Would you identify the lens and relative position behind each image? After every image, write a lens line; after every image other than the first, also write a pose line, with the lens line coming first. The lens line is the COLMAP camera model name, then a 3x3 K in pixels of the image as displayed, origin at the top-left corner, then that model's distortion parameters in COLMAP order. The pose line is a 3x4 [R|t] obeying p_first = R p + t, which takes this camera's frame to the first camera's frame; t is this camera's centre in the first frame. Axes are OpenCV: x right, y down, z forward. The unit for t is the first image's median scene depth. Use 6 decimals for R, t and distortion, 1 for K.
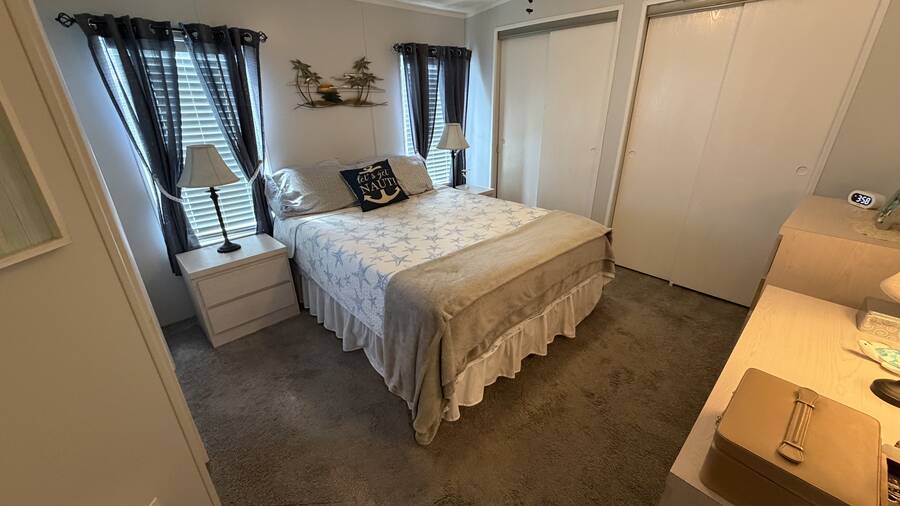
lens RADIAL K [[359.4, 0, 451.1], [0, 359.4, 248.8], [0, 0, 1]] dist [0.001840, -0.000586]
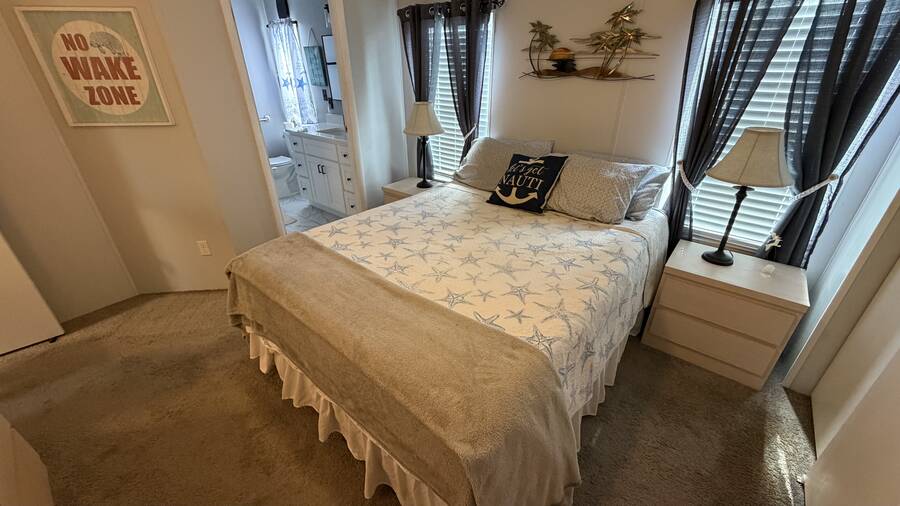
lens RADIAL K [[359.4, 0, 452.4], [0, 359.4, 251.2], [0, 0, 1]] dist [0.001840, -0.000586]
pose [[0.125075, 0.474980, -0.871063, 0.572286], [-0.385698, 0.832177, 0.398394, -0.321571], [0.914108, 0.286139, 0.287283, 0.707413]]
